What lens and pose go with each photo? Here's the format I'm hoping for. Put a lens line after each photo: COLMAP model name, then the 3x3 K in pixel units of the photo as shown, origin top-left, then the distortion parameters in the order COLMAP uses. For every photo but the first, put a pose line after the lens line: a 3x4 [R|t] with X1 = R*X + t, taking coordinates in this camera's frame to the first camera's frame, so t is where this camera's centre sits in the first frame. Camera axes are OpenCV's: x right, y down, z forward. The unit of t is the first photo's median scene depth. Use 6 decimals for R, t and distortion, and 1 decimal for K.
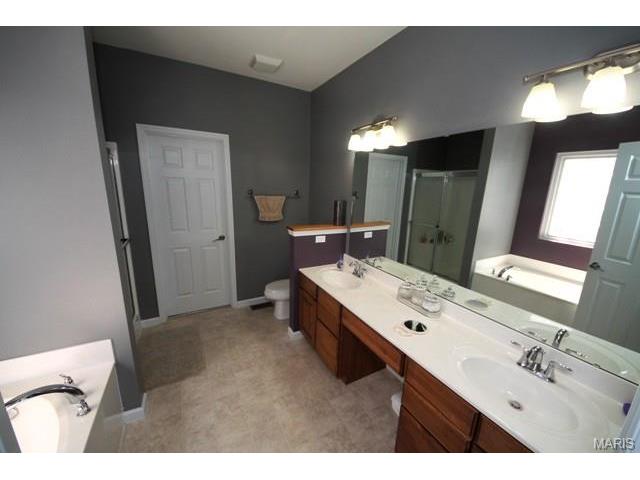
lens RADIAL K [[249.3, 0, 322.1], [0, 249.3, 238.8], [0, 0, 1]] dist [0.002015, 0.000213]
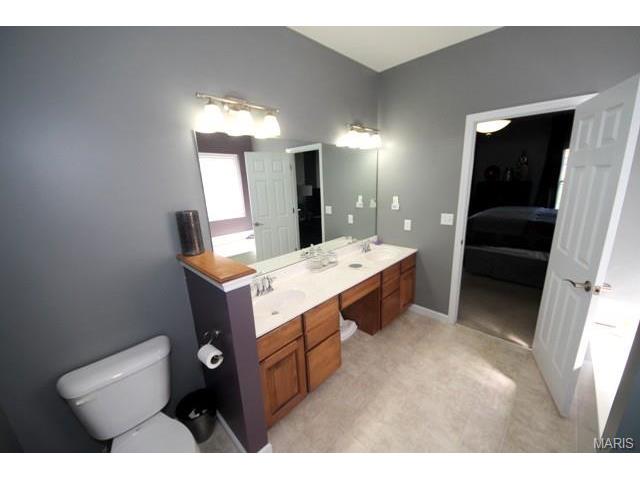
lens RADIAL K [[249.3, 0, 322.2], [0, 249.3, 238.9], [0, 0, 1]] dist [0.002015, 0.000213]
pose [[-0.299456, -0.251575, 0.920346, -0.803636], [0.234572, 0.915592, 0.326599, -0.307888], [-0.924825, 0.313689, -0.215167, 1.223295]]
